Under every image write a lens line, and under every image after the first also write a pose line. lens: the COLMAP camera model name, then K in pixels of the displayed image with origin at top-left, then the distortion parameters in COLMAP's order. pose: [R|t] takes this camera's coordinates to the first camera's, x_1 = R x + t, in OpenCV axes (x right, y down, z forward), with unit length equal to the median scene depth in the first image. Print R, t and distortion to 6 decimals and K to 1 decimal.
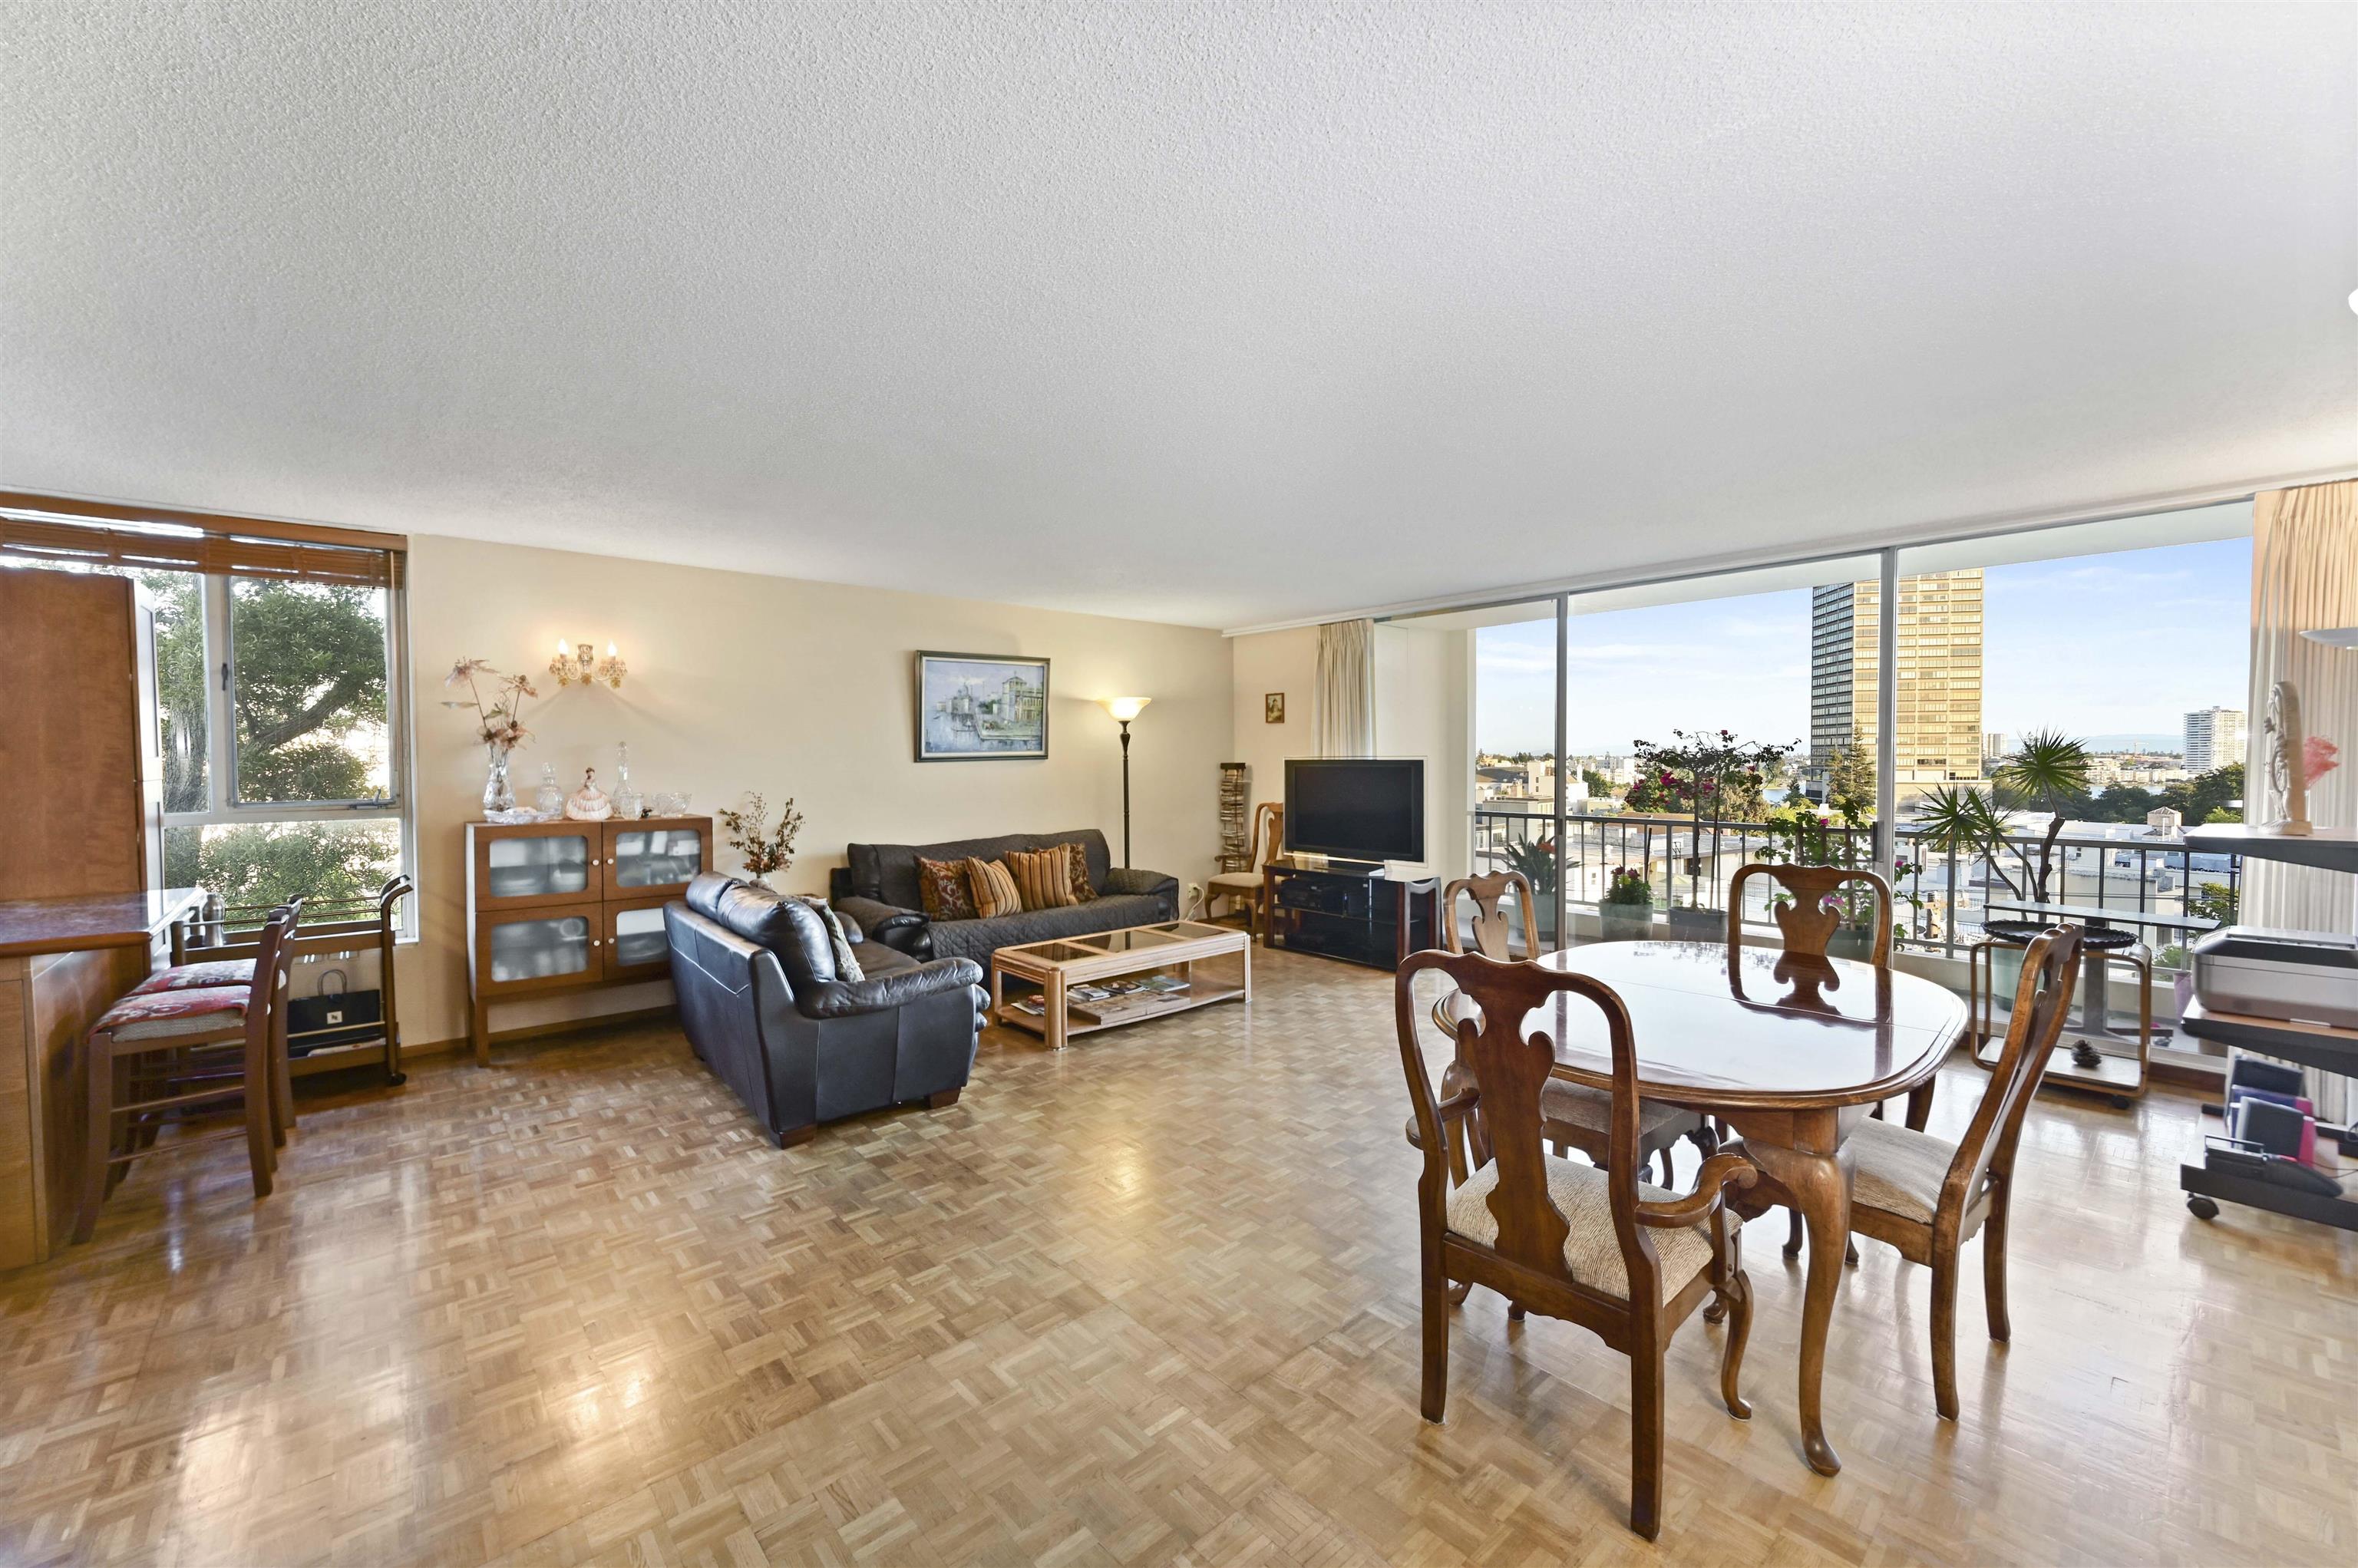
lens RADIAL K [[937.3, 0, 1168.3], [0, 937.3, 779.9], [0, 0, 1]] dist [0.000629, 0.000091]
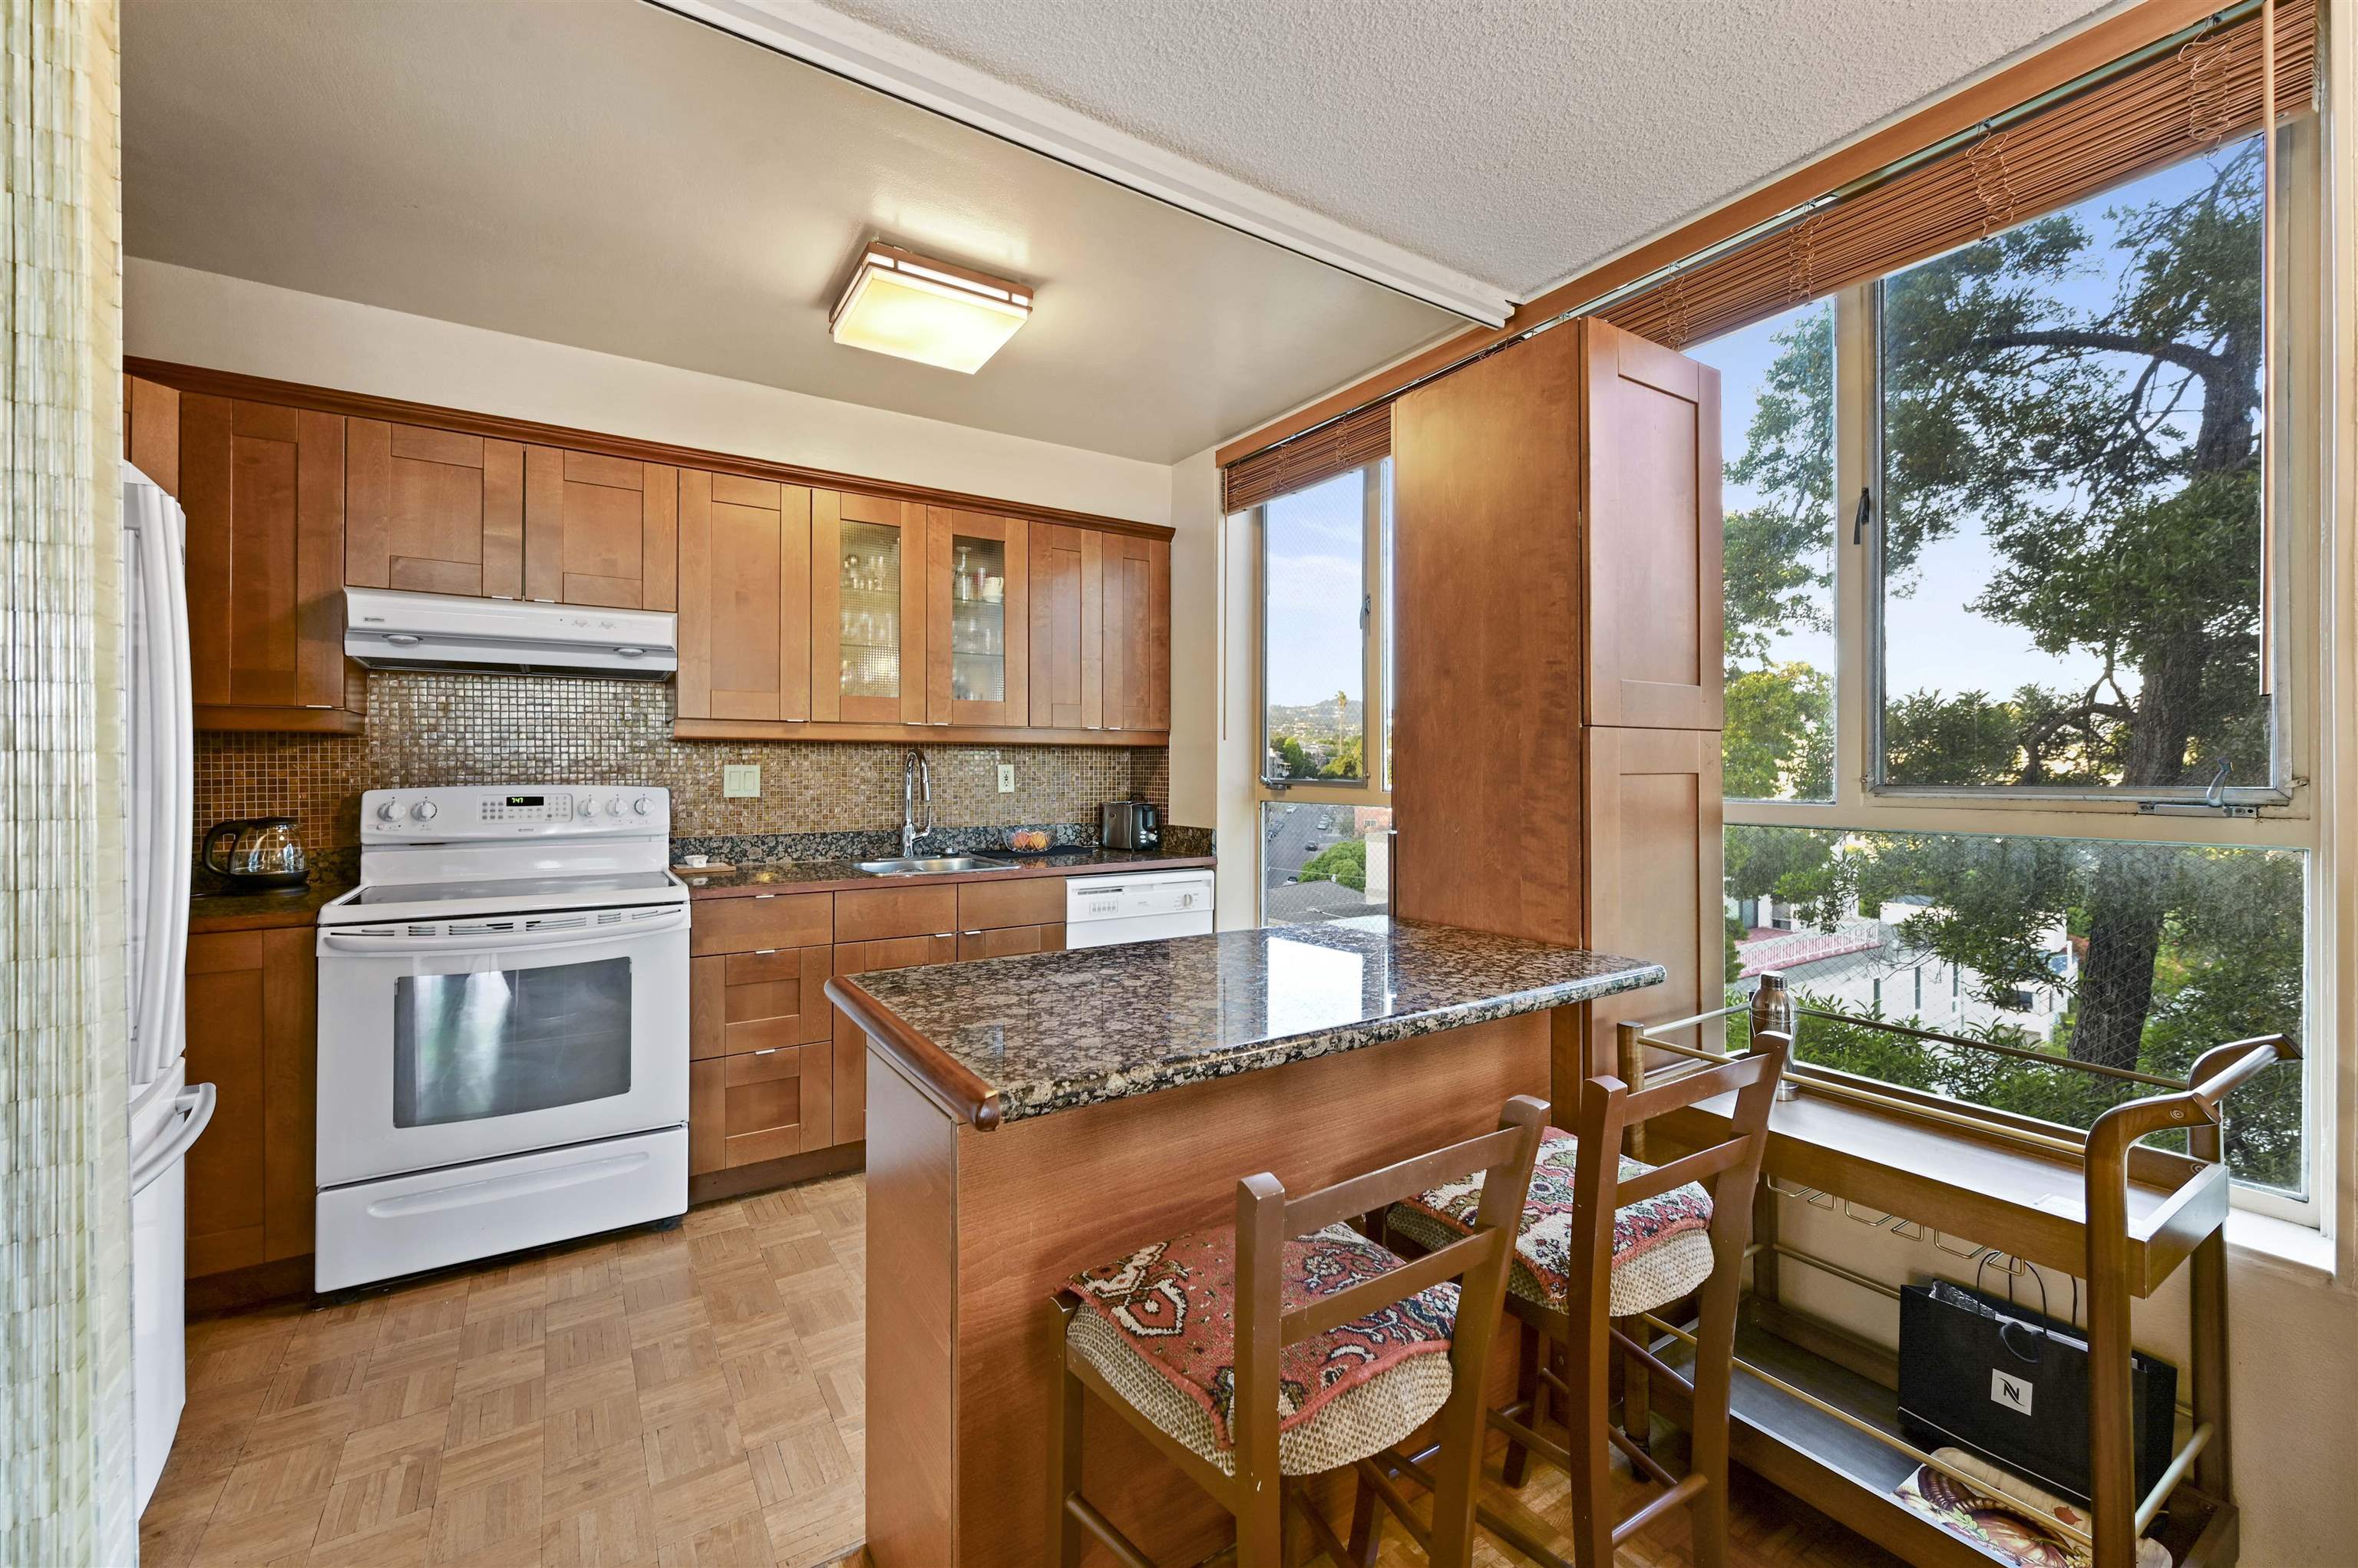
lens RADIAL K [[937.3, 0, 1169.0], [0, 937.3, 767.1], [0, 0, 1]] dist [0.000629, 0.000091]
pose [[-0.136342, -0.000298, -0.990662, -0.334562], [-0.026579, 0.999641, 0.003358, 0.015844], [0.990305, 0.026789, -0.136301, 0.495640]]
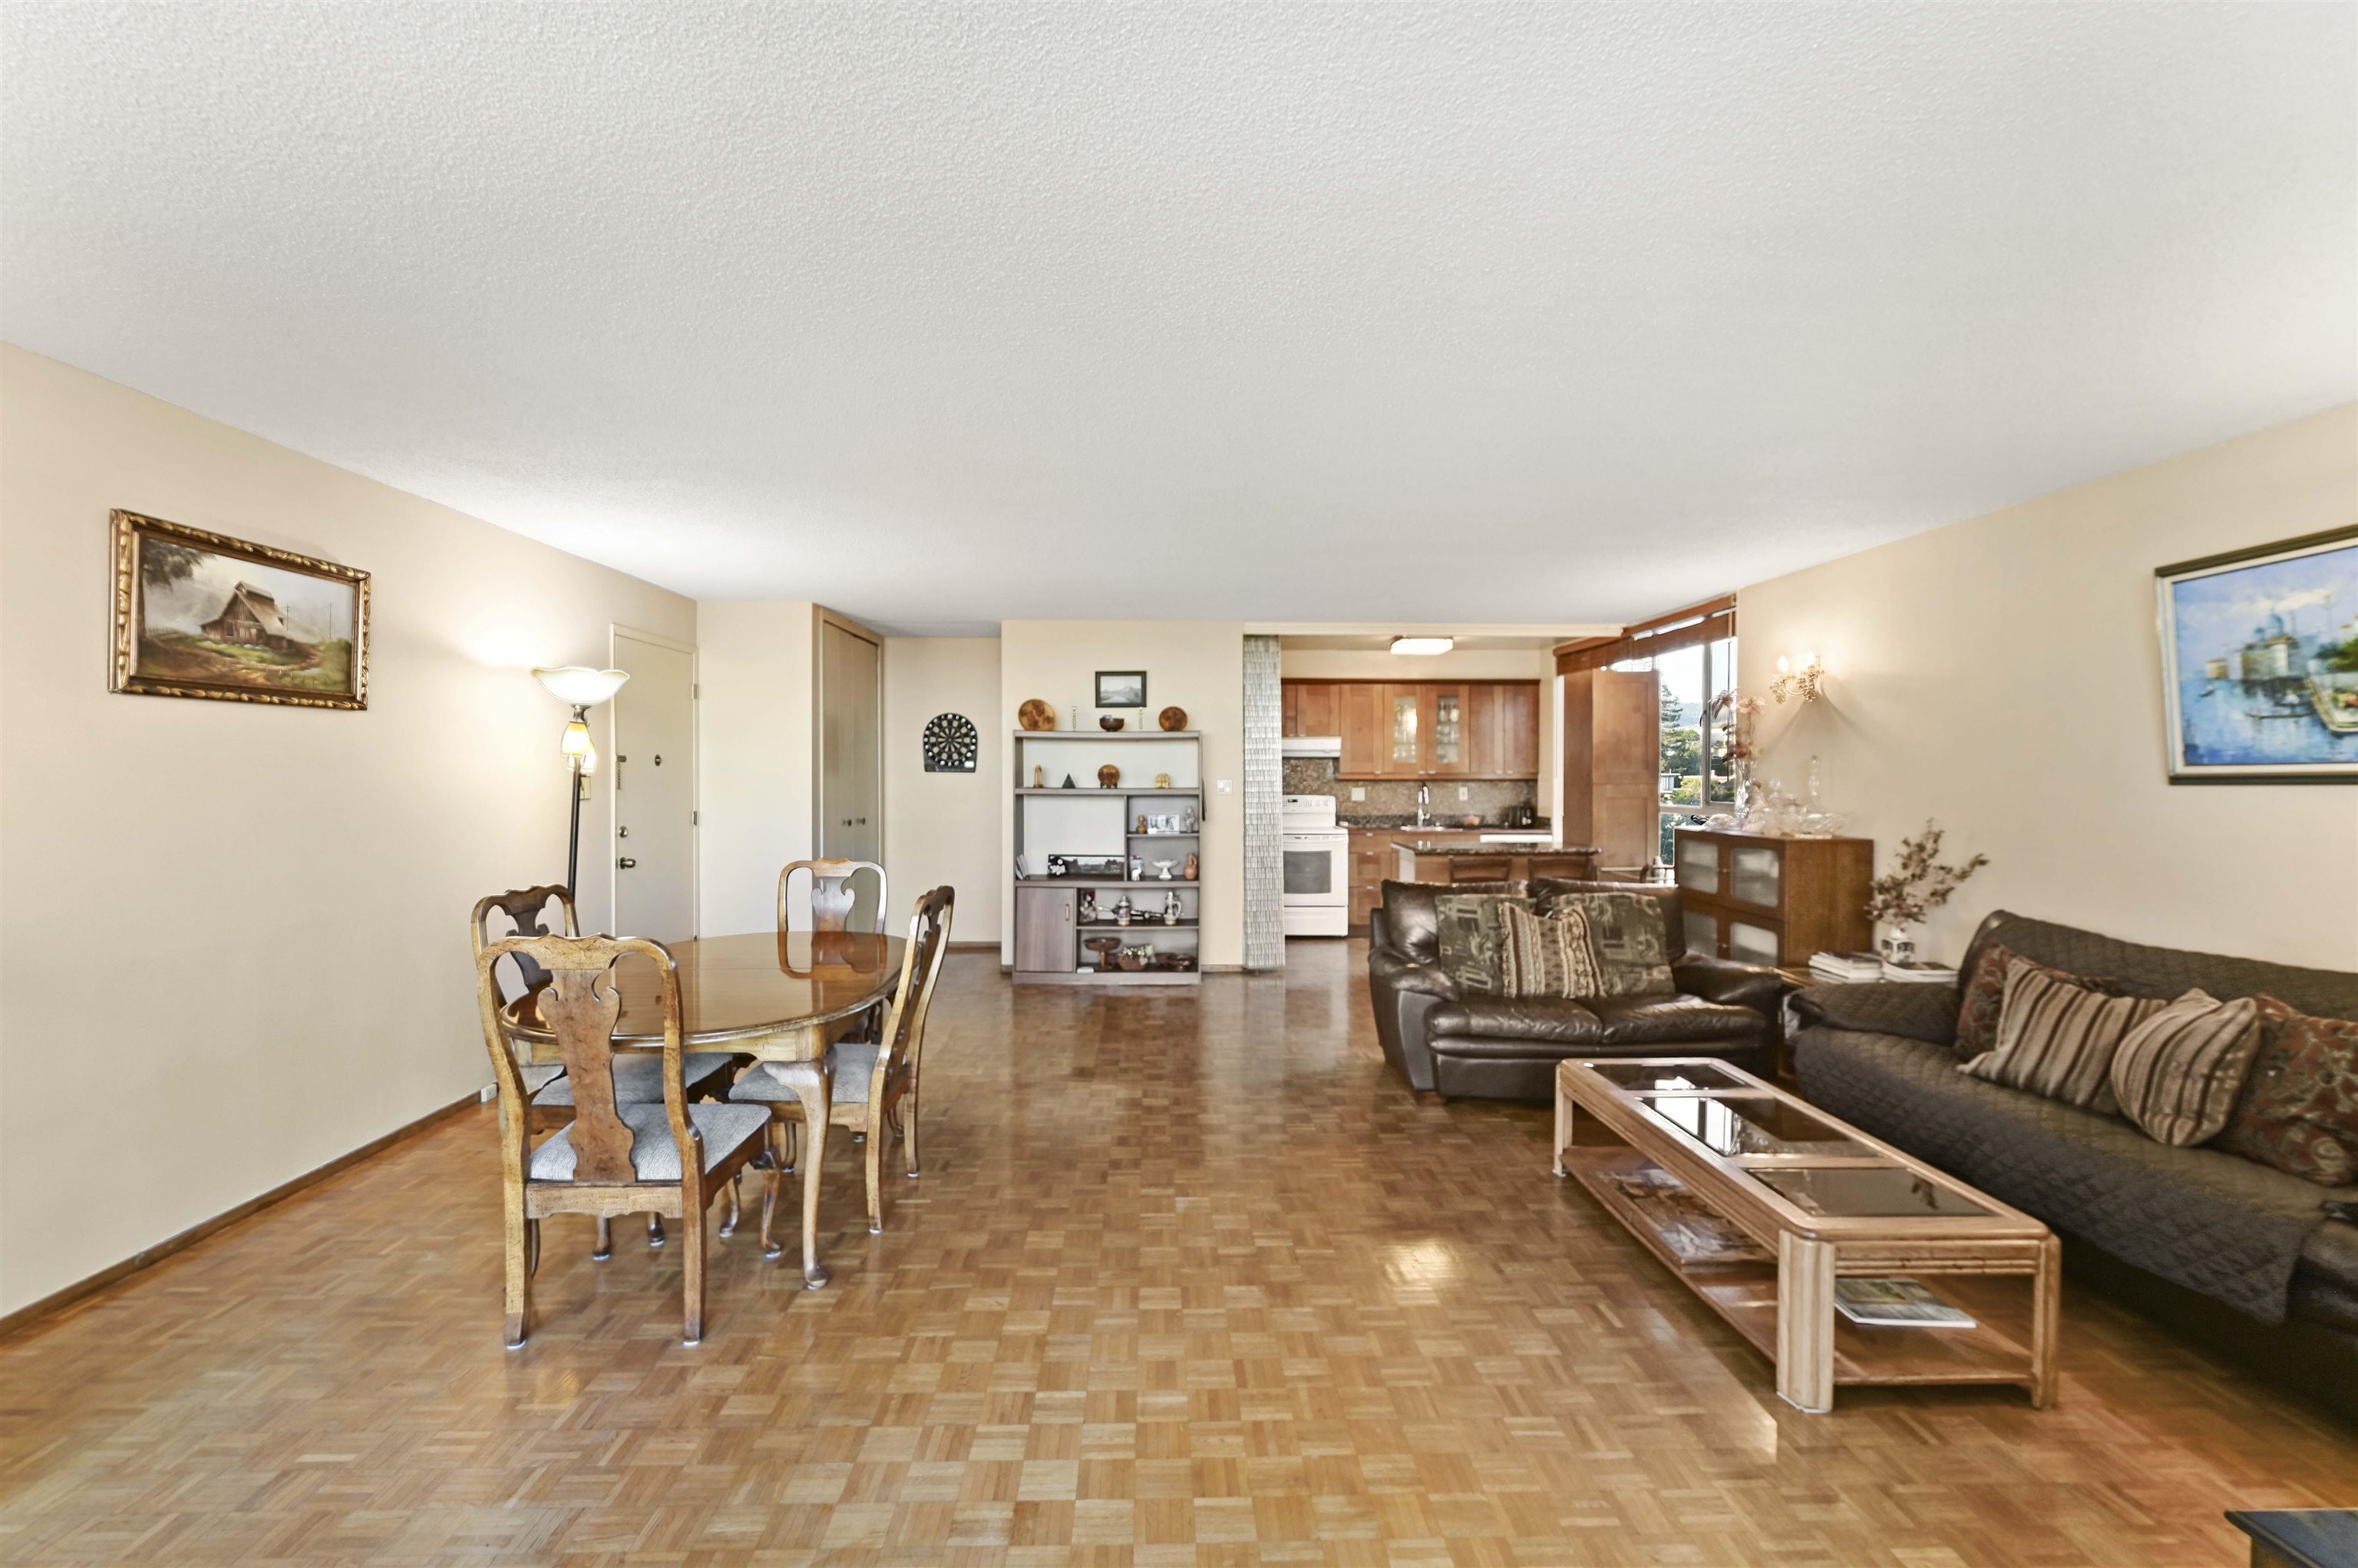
lens RADIAL K [[974.8, 0, 1177.7], [0, 974.8, 781.9], [0, 0, 1]] dist [0.000912, -0.000246]
pose [[-0.626484, 0.012318, -0.779337, 0.472063], [-0.018025, 0.999379, 0.030285, -0.025925], [0.779226, 0.033021, -0.625873, 0.884692]]
